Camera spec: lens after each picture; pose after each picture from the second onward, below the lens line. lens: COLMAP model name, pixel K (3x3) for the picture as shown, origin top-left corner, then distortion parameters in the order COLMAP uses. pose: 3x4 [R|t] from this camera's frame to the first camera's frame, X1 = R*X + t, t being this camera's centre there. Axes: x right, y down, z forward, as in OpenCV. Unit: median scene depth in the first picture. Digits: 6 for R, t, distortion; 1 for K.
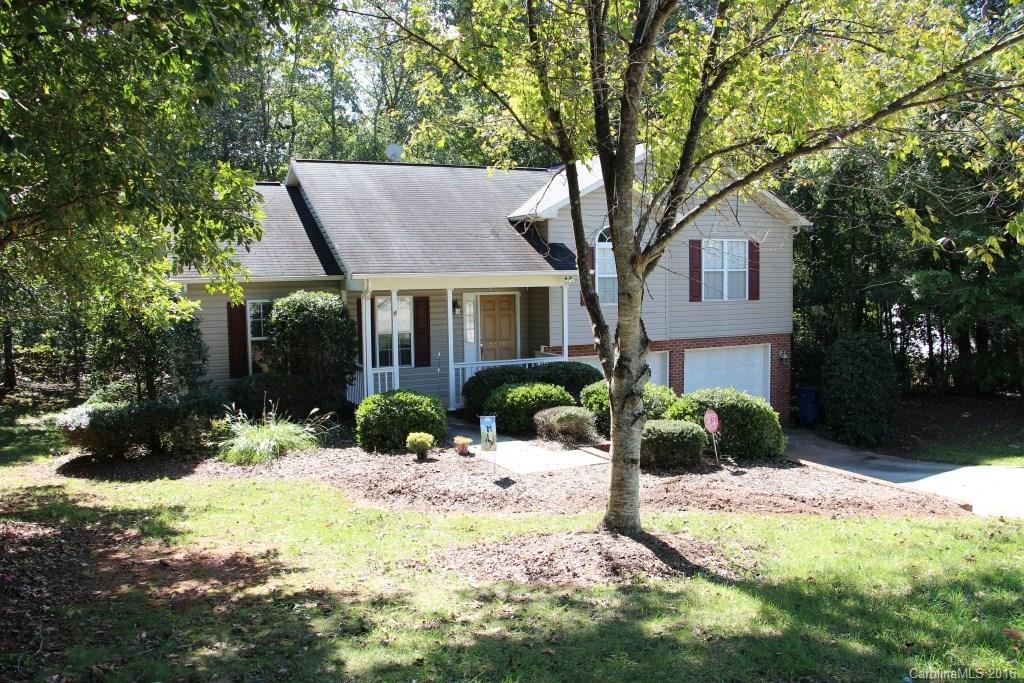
lens RADIAL K [[835.9, 0, 512.0], [0, 835.9, 341.5], [0, 0, 1]] dist [-0.187964, 0.152568]
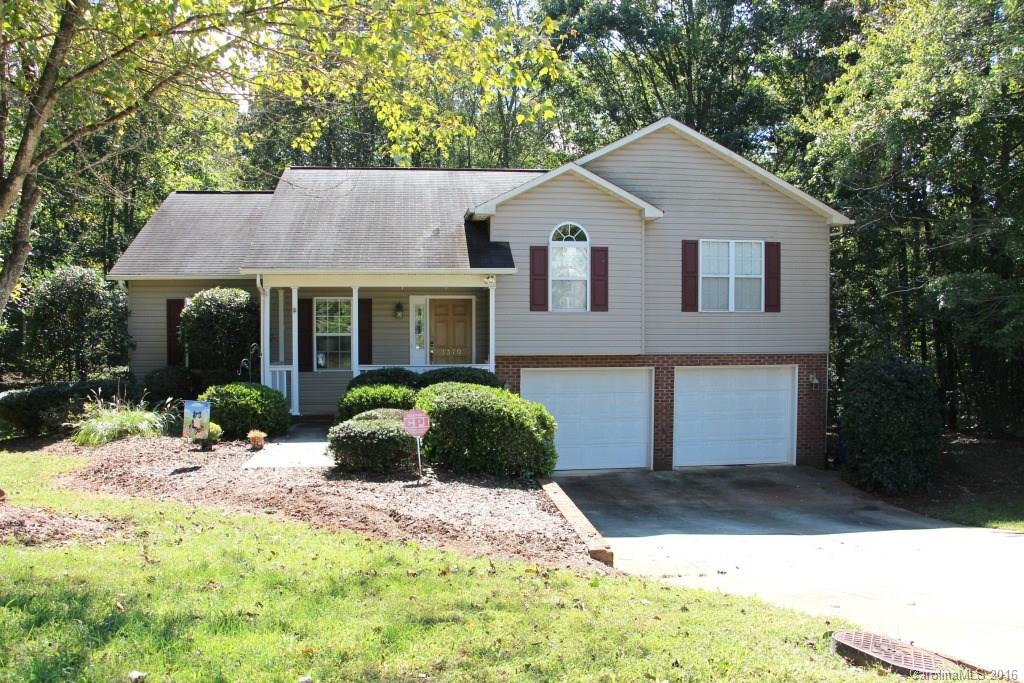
lens RADIAL K [[835.9, 0, 512.0], [0, 835.9, 341.5], [0, 0, 1]] dist [-0.187964, 0.152568]
pose [[0.948151, 0.024594, -0.316868, 0.349784], [-0.038714, 0.998515, -0.038341, 0.025325], [0.315454, 0.048620, 0.947694, 0.135718]]
